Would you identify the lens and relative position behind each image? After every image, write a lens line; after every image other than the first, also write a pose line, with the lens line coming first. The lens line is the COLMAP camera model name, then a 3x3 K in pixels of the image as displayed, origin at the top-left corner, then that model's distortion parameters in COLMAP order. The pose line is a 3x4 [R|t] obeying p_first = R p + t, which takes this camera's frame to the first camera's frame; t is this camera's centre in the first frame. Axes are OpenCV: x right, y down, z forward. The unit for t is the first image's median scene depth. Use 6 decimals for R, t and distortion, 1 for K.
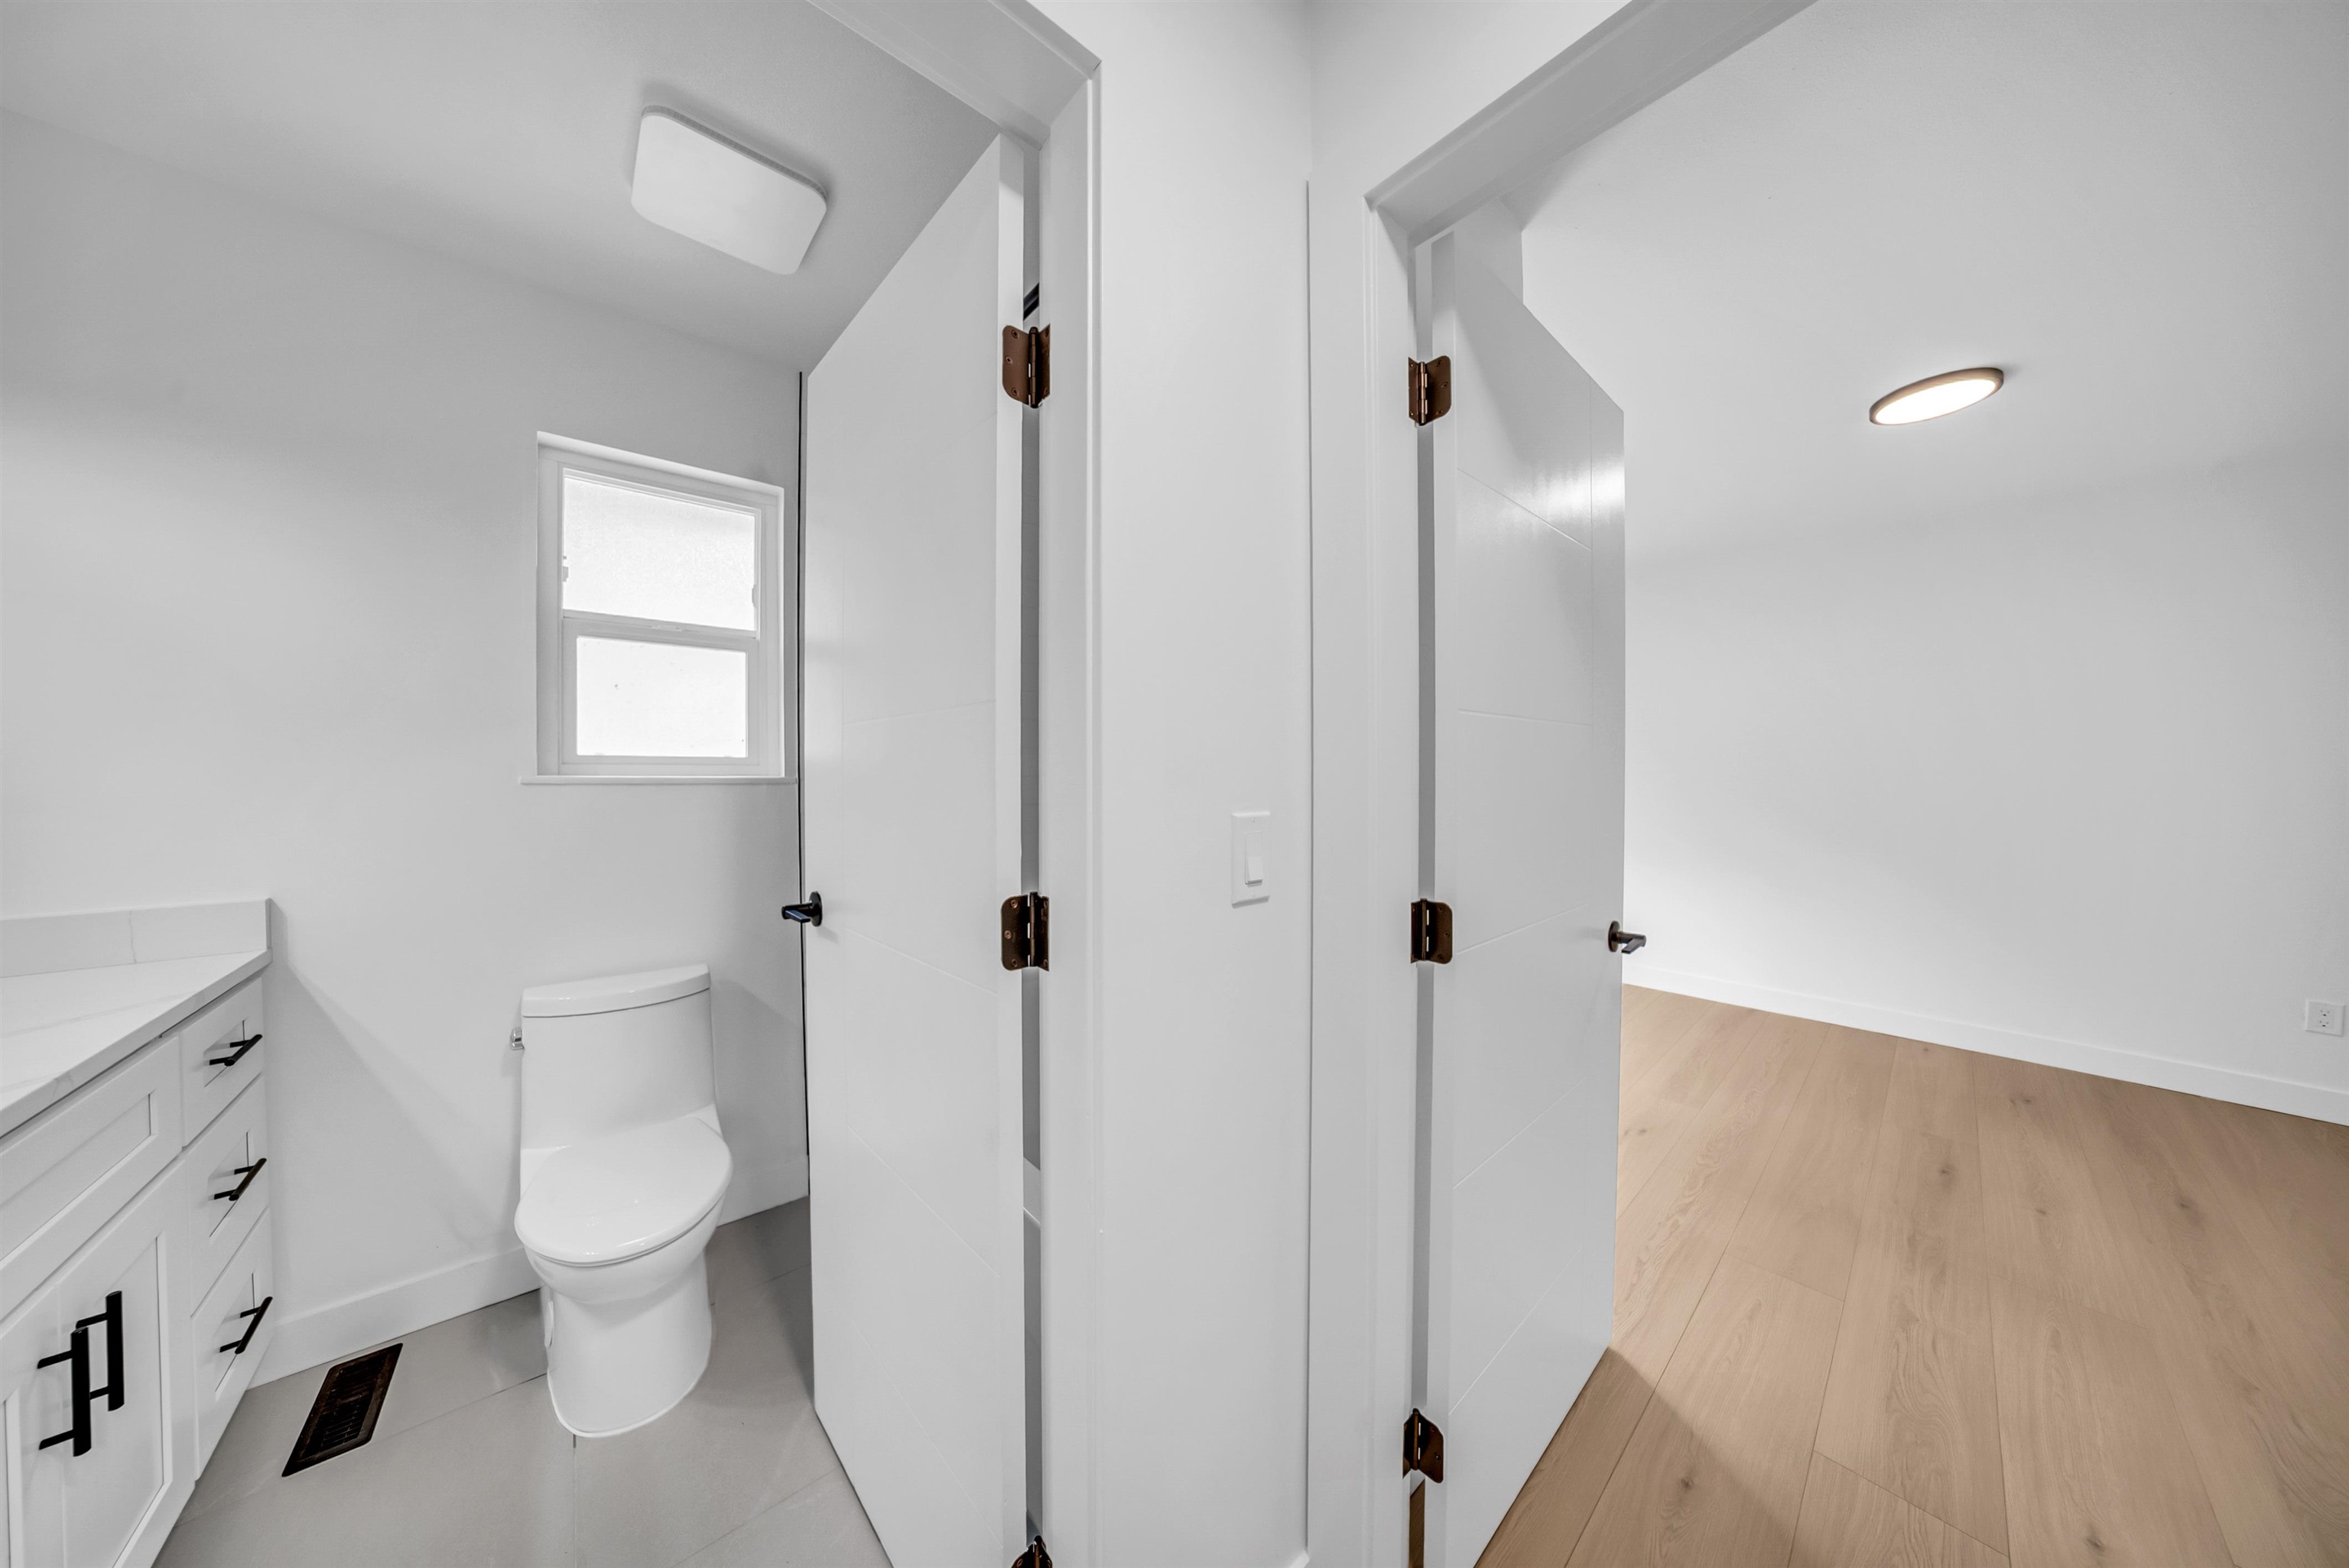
lens RADIAL K [[708.7, 0, 1157.9], [0, 708.7, 789.3], [0, 0, 1]] dist [-0.031042, 0.005968]
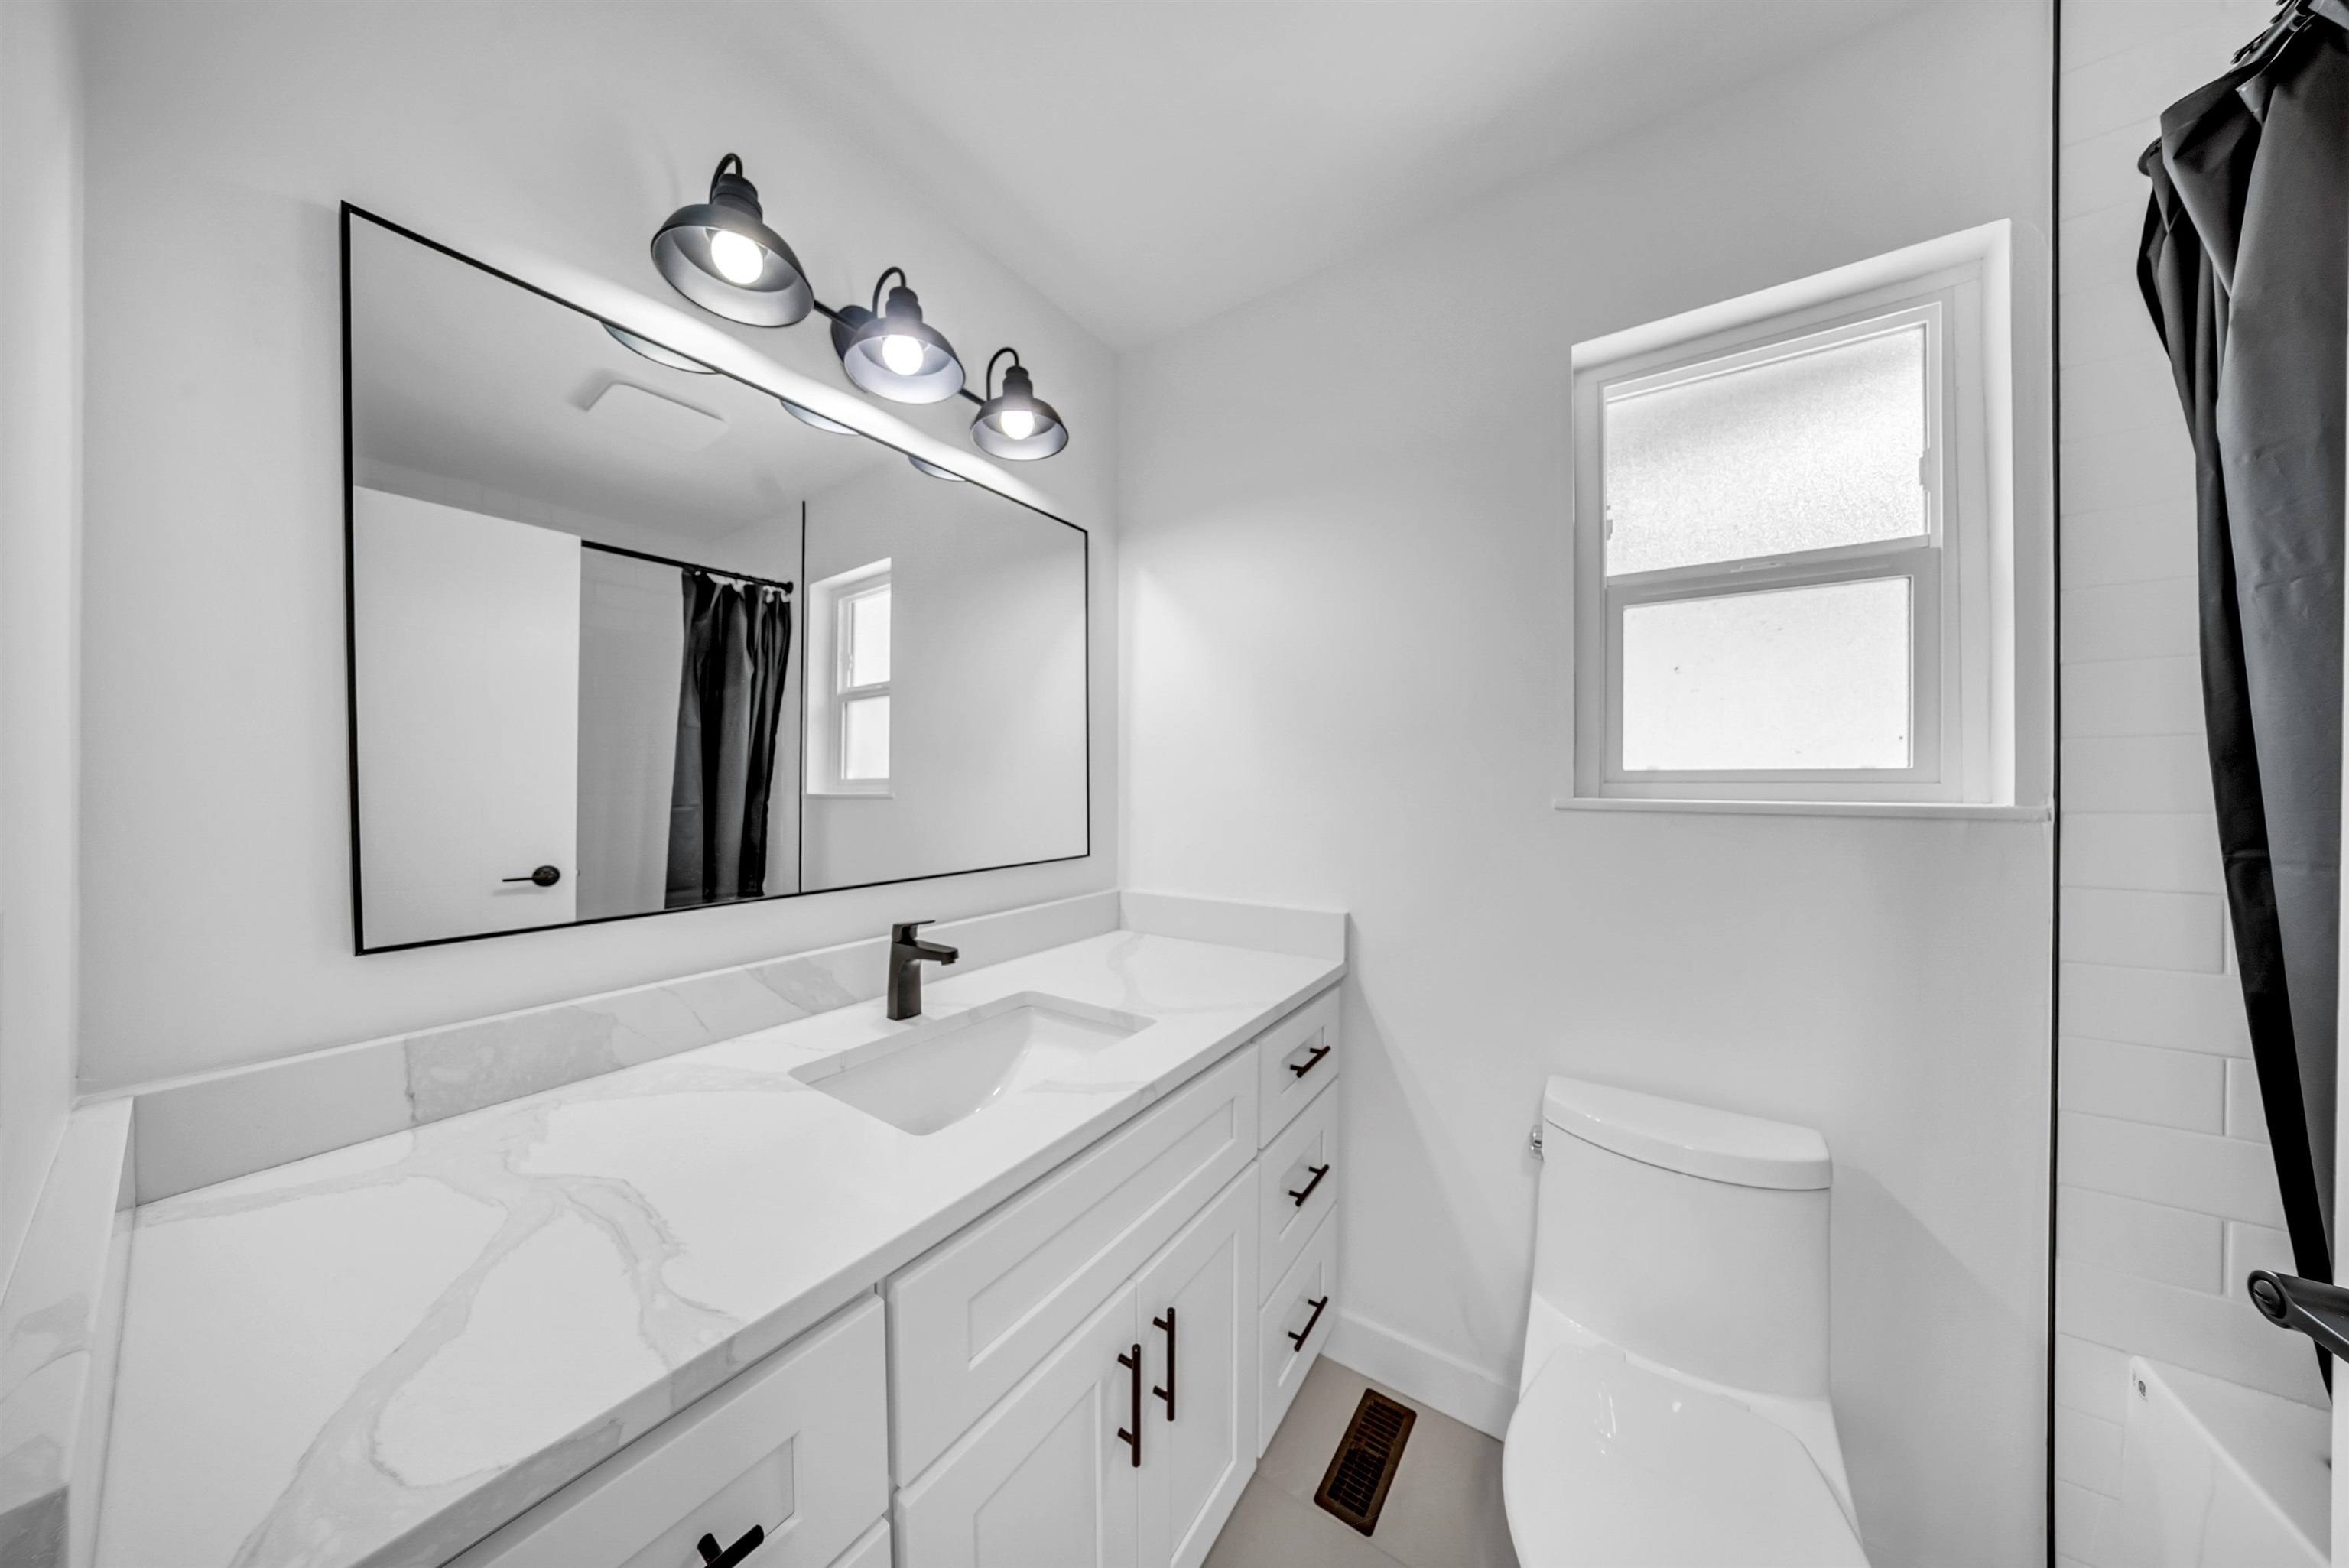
lens RADIAL K [[708.7, 0, 1157.9], [0, 708.7, 789.3], [0, 0, 1]] dist [-0.031042, 0.005968]
pose [[0.264292, 0.002076, -0.964440, -0.285110], [-0.017585, 0.999842, -0.002666, -0.021101], [0.964282, 0.017664, 0.264287, 0.374498]]
